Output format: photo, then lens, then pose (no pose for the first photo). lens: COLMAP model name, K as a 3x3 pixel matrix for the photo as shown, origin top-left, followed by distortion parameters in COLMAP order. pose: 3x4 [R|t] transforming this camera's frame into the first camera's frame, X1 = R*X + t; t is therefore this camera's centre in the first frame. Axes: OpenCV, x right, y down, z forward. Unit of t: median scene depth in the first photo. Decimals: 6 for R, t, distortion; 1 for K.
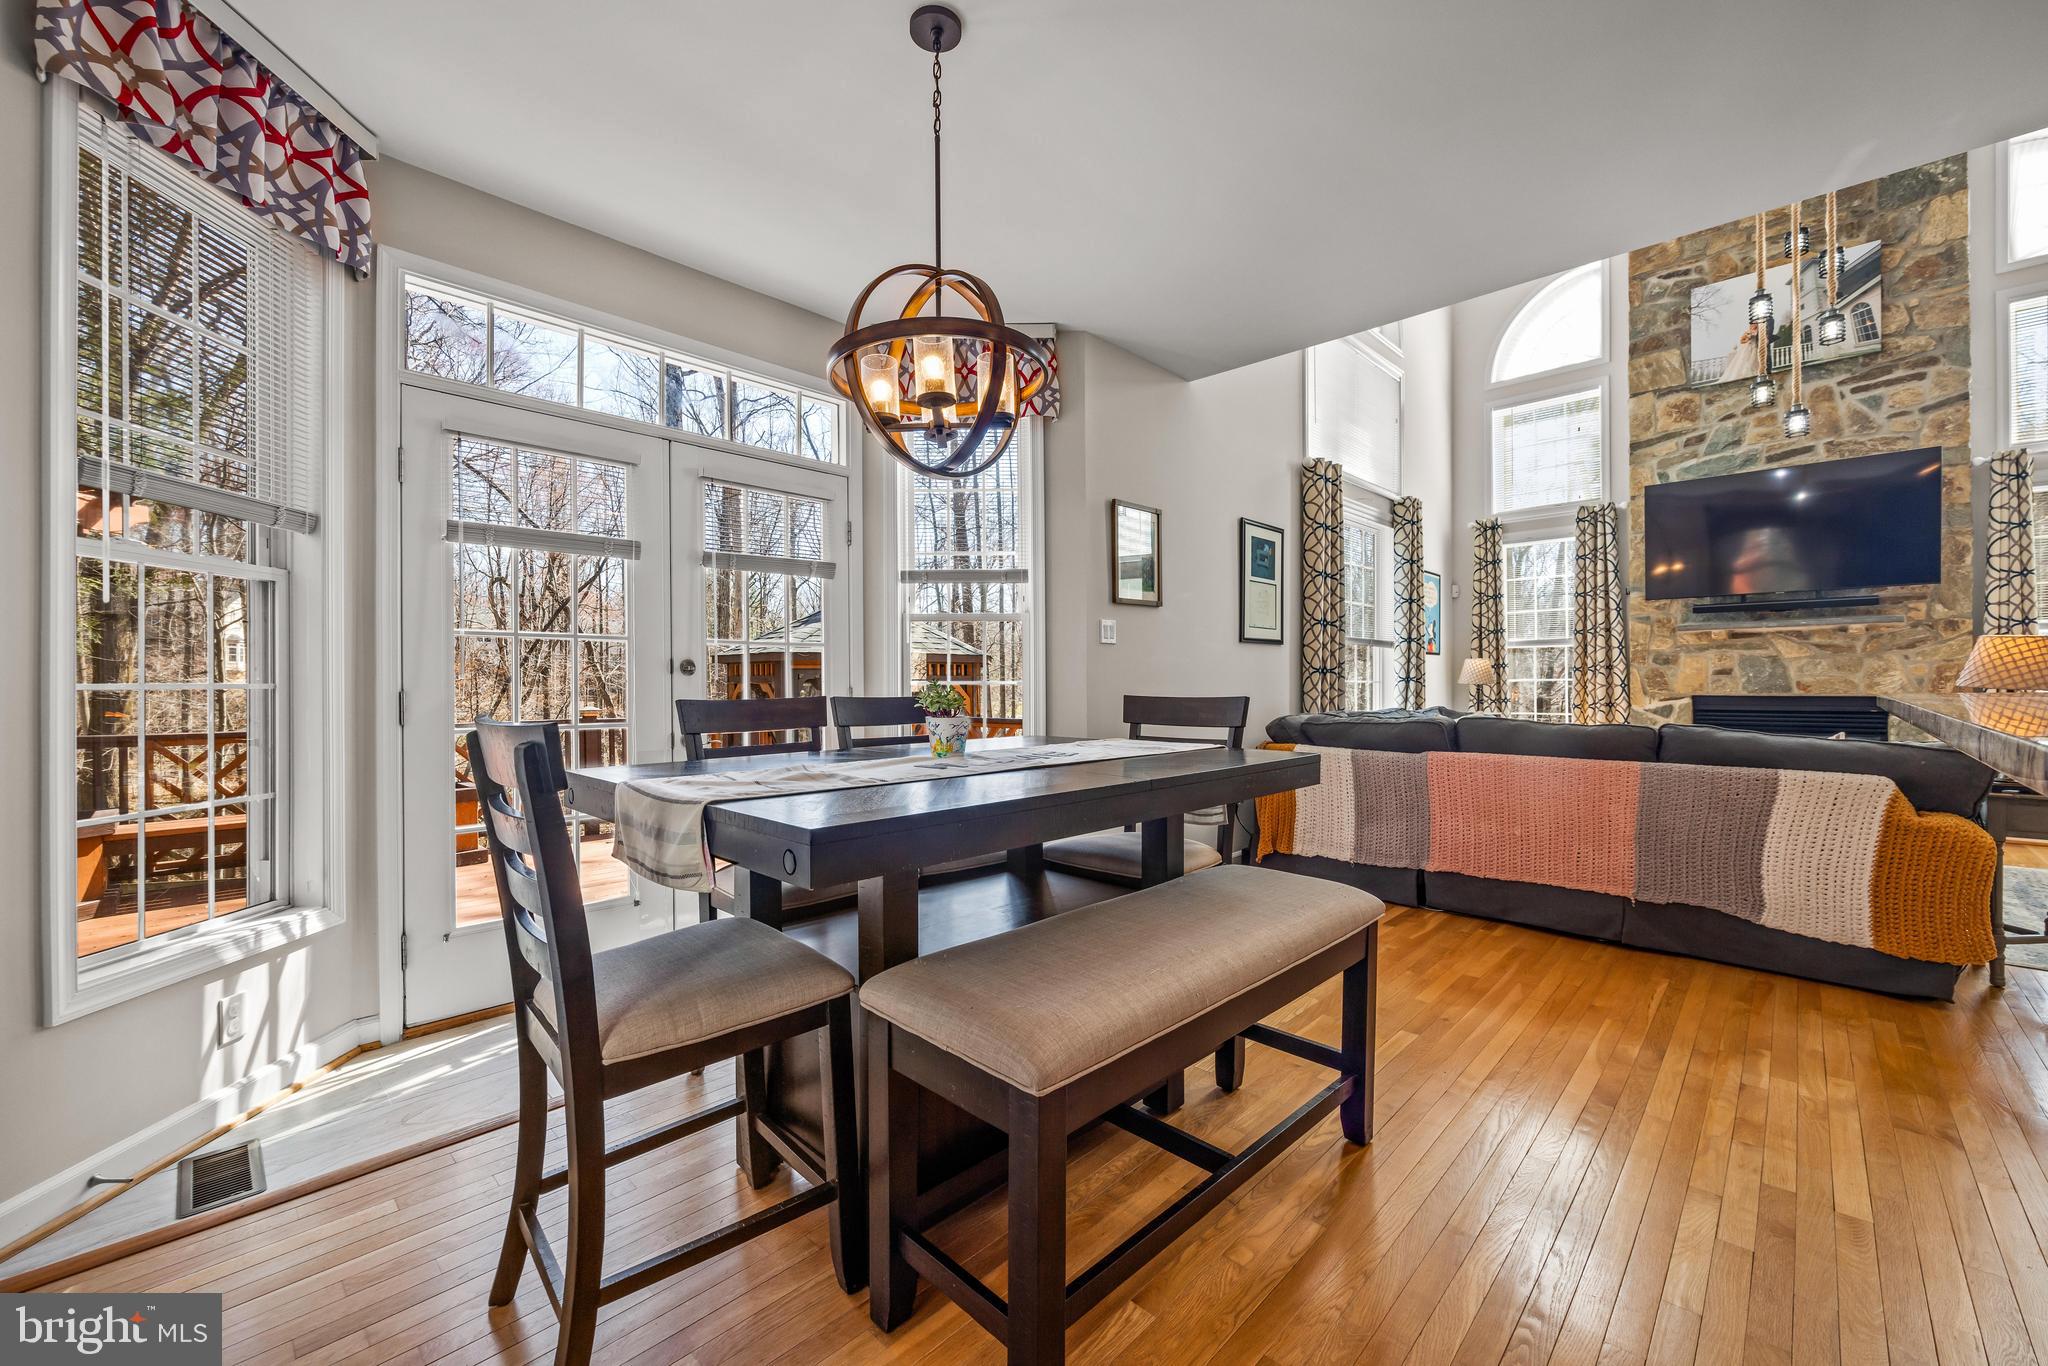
lens RADIAL K [[814.7, 0, 1017.7], [0, 814.7, 684.9], [0, 0, 1]] dist [-0.002483, -0.000394]
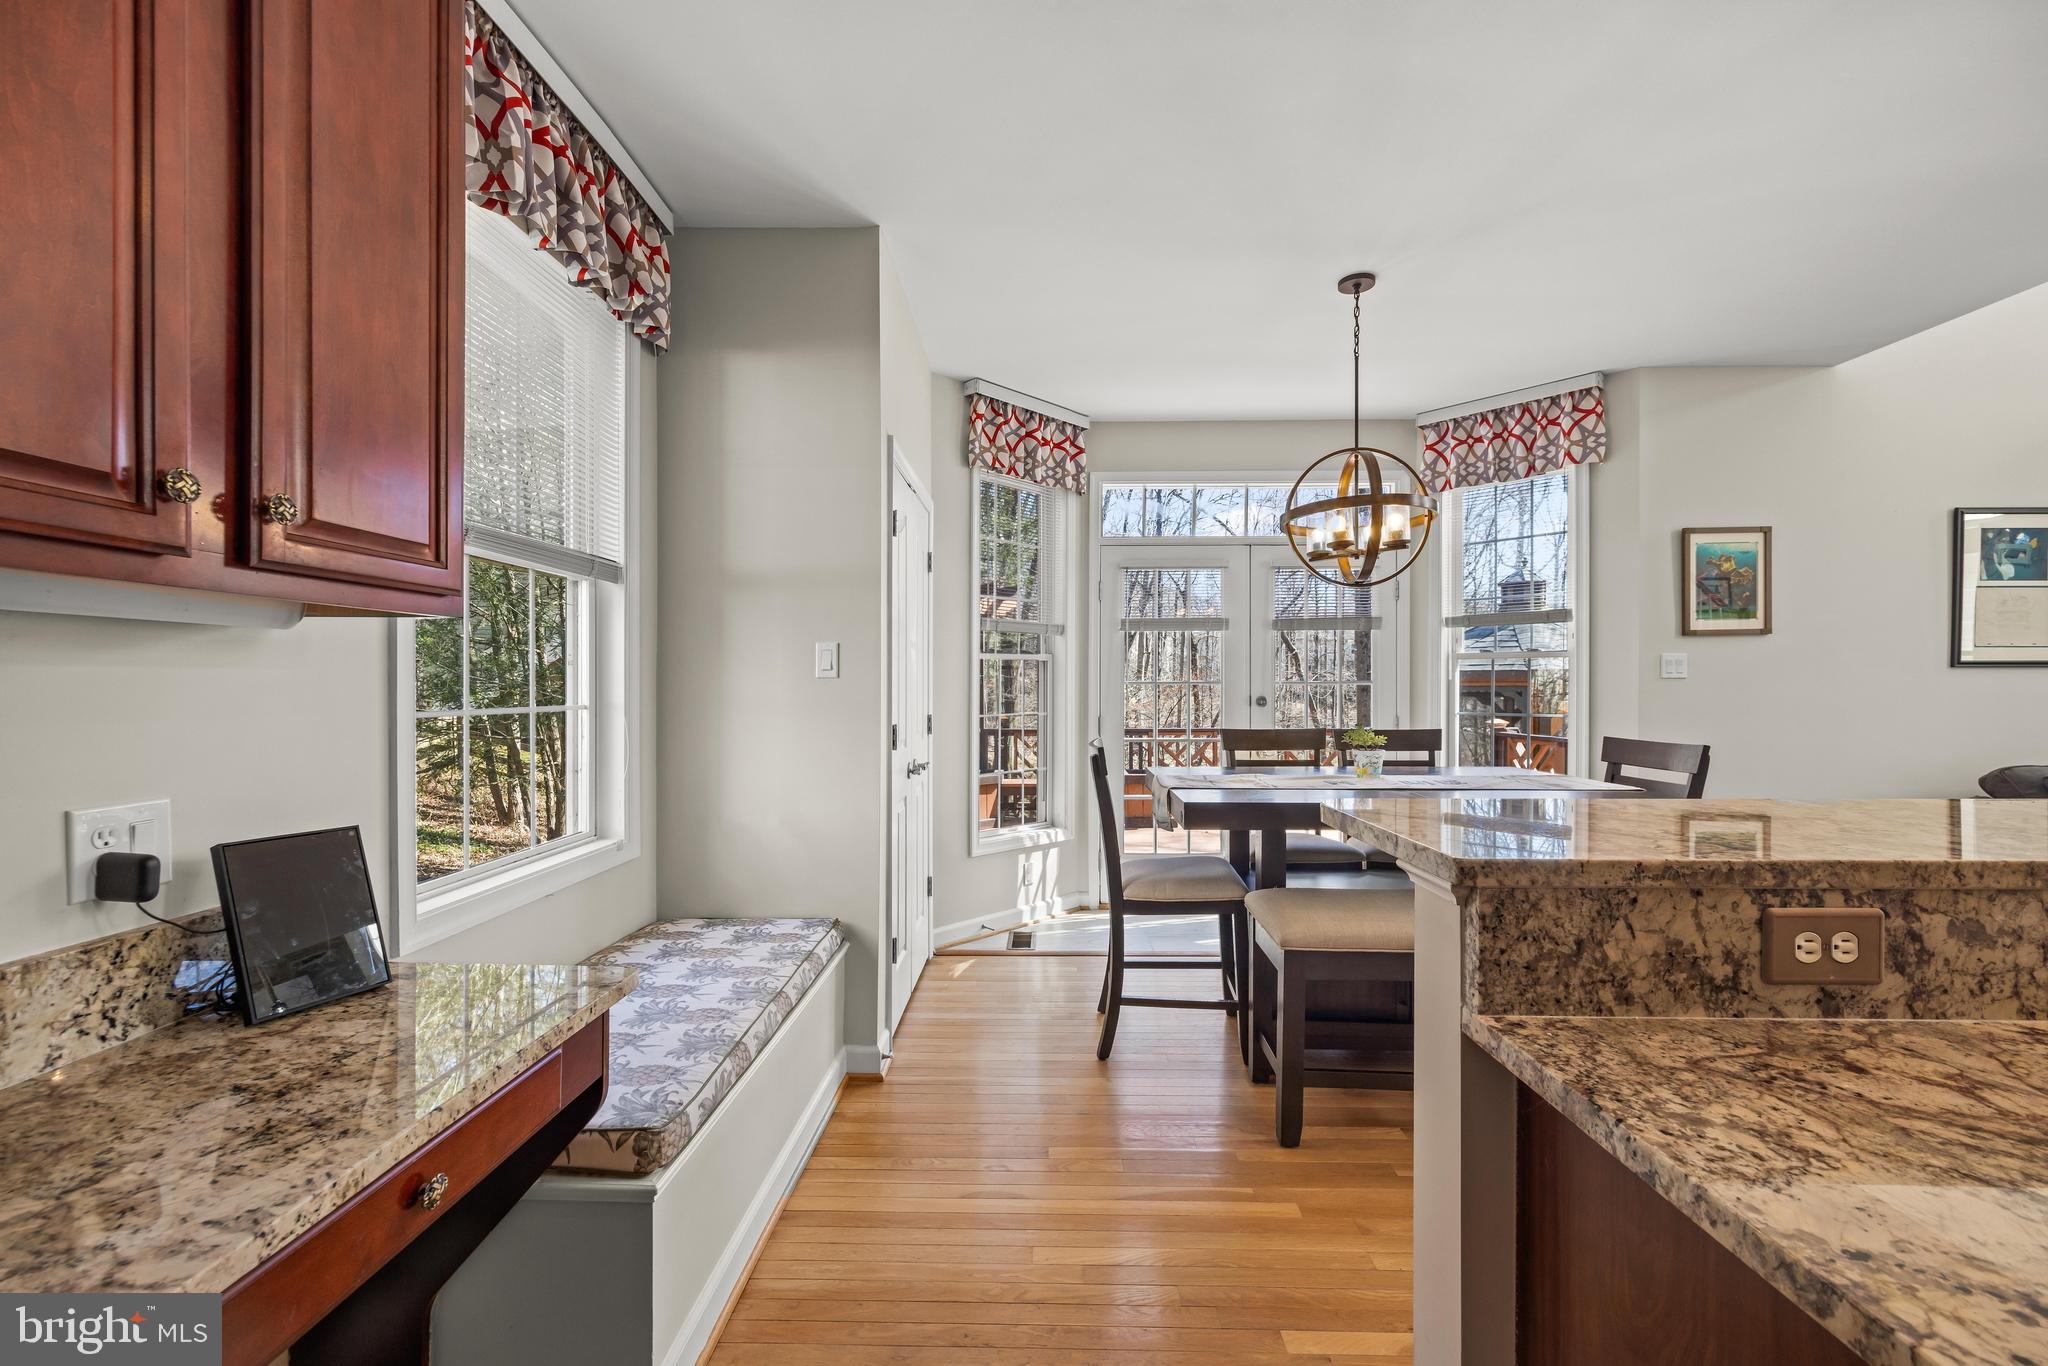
lens RADIAL K [[814.7, 0, 1025.5], [0, 814.7, 687.7], [0, 0, 1]] dist [-0.002483, -0.000394]
pose [[0.680711, 0.003939, -0.732542, 0.511665], [-0.002621, 0.999992, 0.002941, -0.069589], [0.732548, -0.000082, 0.680716, -0.396891]]
